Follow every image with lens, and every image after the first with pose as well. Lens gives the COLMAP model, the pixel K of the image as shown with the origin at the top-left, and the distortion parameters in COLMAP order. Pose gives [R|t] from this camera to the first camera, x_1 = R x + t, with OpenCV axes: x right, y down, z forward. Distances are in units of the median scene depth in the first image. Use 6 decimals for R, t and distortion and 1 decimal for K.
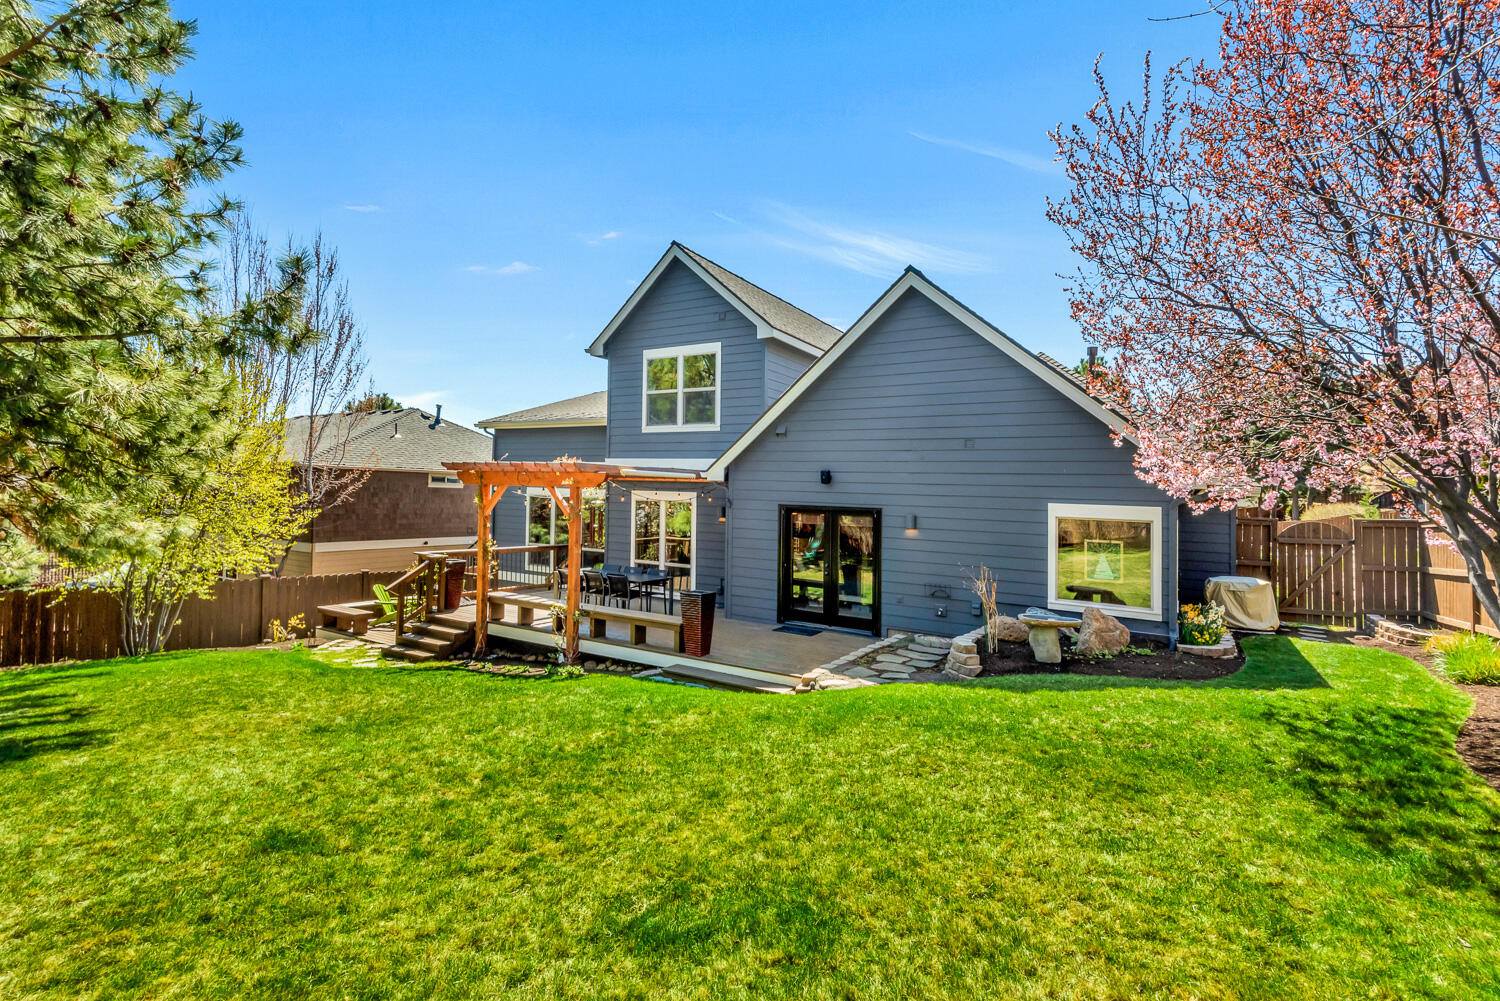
lens RADIAL K [[687.3, 0, 752.7], [0, 687.3, 492.7], [0, 0, 1]] dist [0.024647, -0.016829]
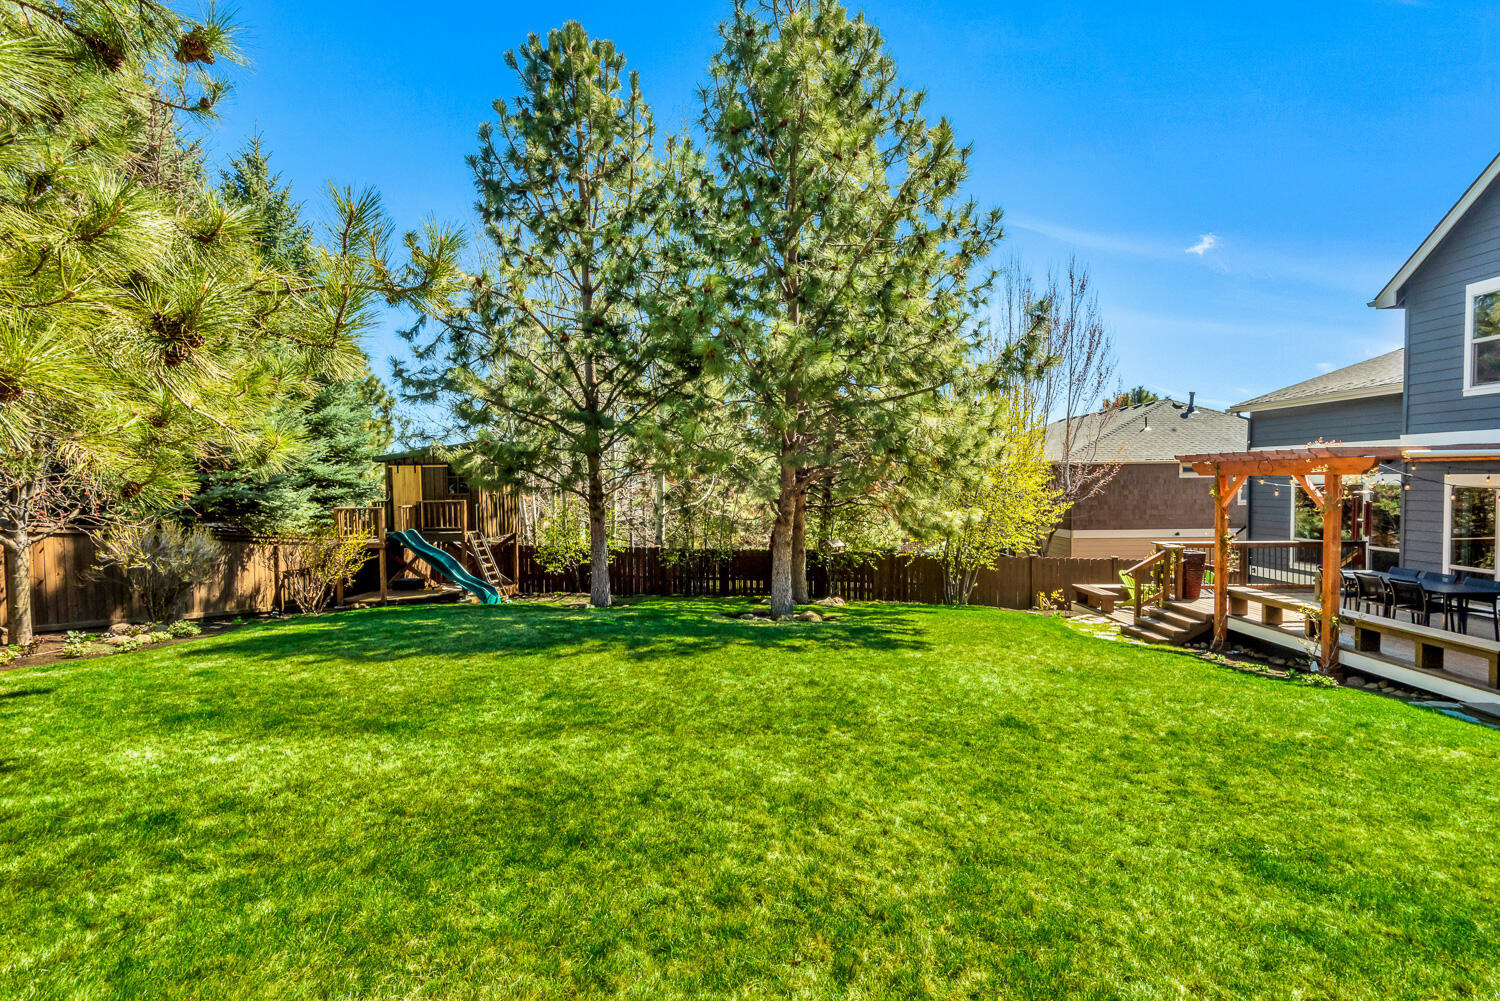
lens RADIAL K [[687.3, 0, 752.7], [0, 687.3, 492.7], [0, 0, 1]] dist [0.024647, -0.016829]
pose [[0.526674, -0.015382, -0.849928, 0.109005], [0.027824, 0.999612, -0.000849, -0.006147], [0.849612, -0.023201, 0.526898, -0.093849]]
